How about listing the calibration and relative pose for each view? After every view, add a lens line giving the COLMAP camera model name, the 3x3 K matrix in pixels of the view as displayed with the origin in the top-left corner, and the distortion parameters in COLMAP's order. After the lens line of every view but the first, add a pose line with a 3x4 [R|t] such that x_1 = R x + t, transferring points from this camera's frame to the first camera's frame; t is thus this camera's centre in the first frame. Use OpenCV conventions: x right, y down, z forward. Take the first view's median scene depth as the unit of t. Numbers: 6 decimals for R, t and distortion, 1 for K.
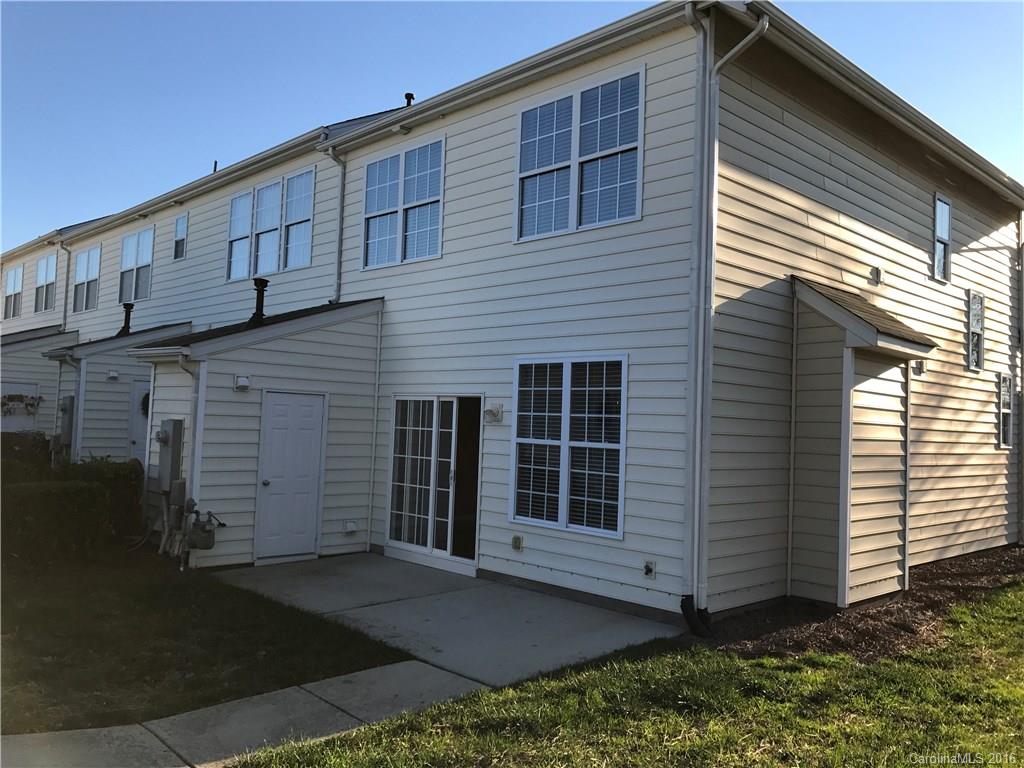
lens RADIAL K [[831.8, 0, 512.7], [0, 831.8, 385.7], [0, 0, 1]] dist [0.044660, -0.060495]
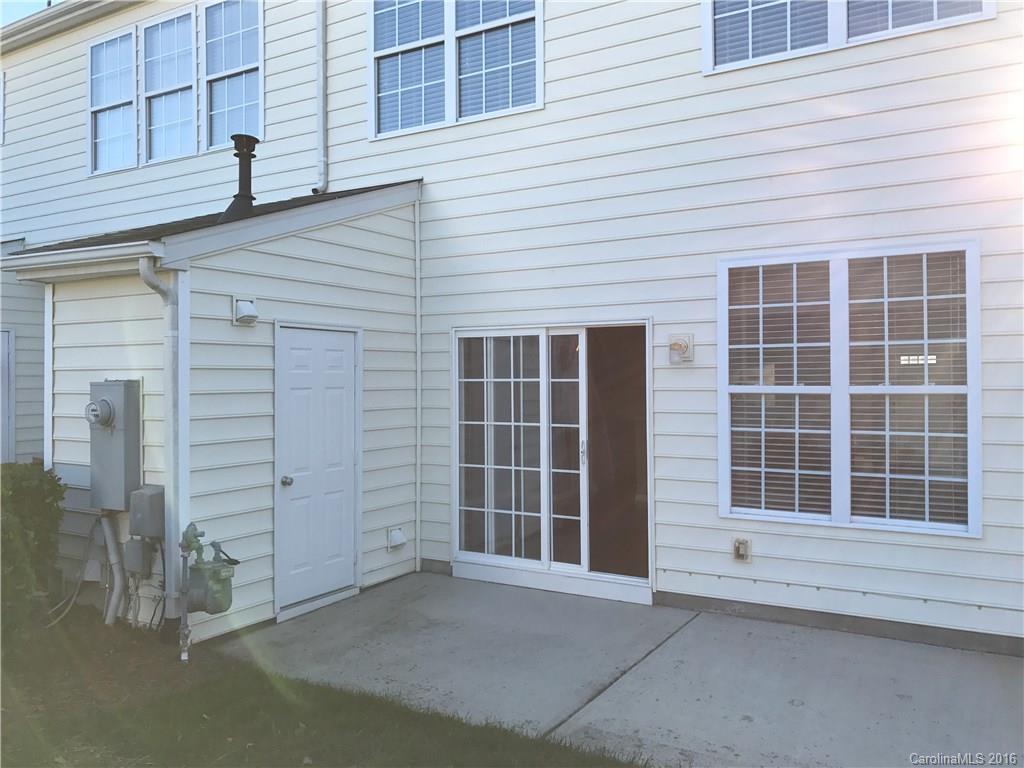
lens RADIAL K [[831.8, 0, 510.0], [0, 831.8, 382.6], [0, 0, 1]] dist [0.044660, -0.060495]
pose [[0.966191, -0.043827, 0.254075, -0.291632], [0.030305, 0.997920, 0.056893, 0.017984], [-0.256040, -0.047270, 0.965510, 0.395299]]
